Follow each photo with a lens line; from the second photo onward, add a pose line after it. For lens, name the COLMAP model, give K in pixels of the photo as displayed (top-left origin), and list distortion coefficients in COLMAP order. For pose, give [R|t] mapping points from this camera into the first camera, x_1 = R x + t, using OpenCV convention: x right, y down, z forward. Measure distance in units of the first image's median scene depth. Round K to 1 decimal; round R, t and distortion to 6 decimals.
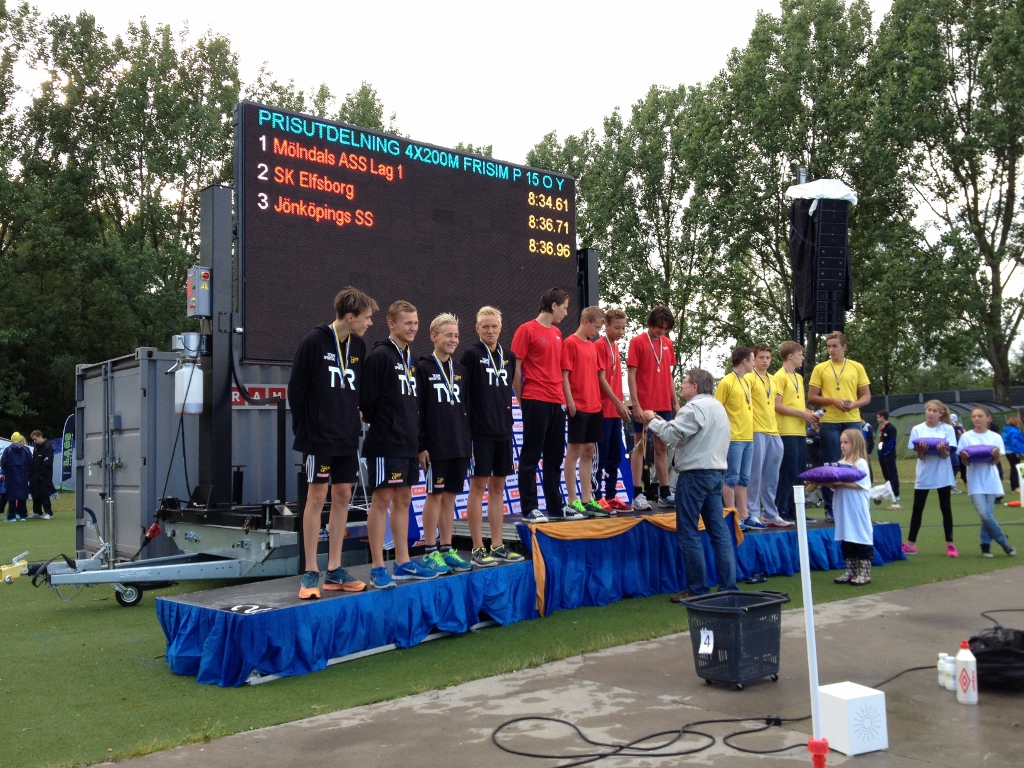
lens RADIAL K [[1024.9, 0, 512.0], [0, 1024.9, 384.0], [0, 0, 1]] dist [0.163254, -0.356011]
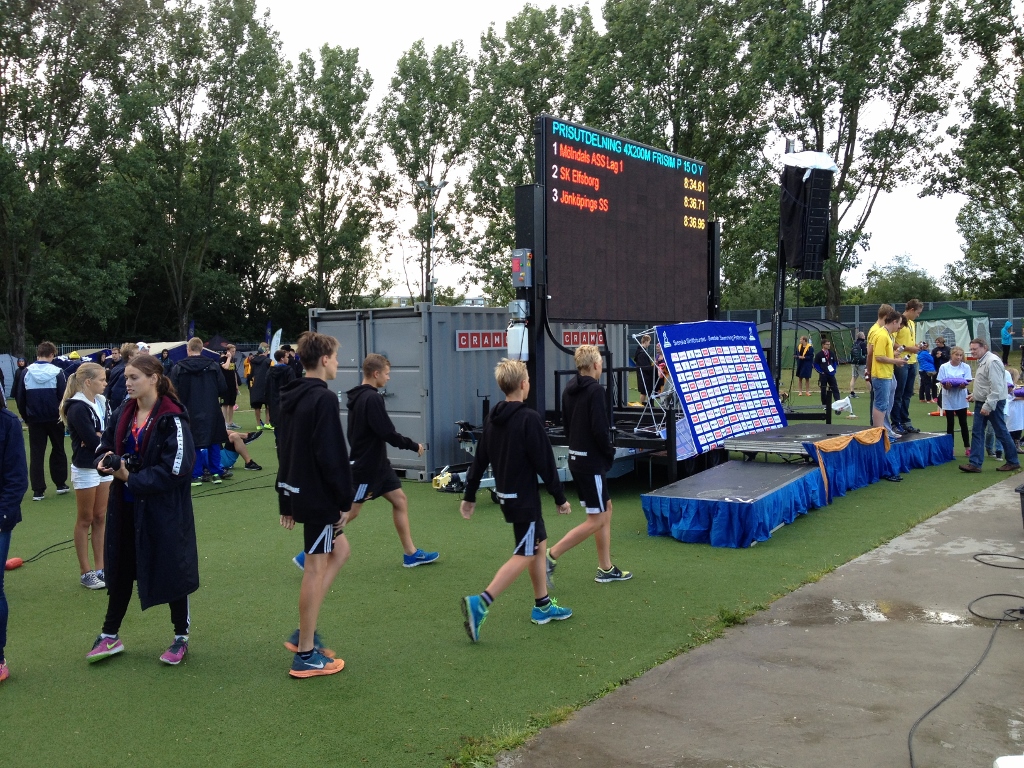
lens RADIAL K [[1024.9, 0, 512.0], [0, 1024.9, 384.0], [0, 0, 1]] dist [0.163254, -0.356011]
pose [[0.976734, 0.003801, 0.214423, -0.502306], [-0.025490, 0.994813, 0.098477, -0.059727], [-0.212936, -0.101651, 0.971764, -0.228146]]
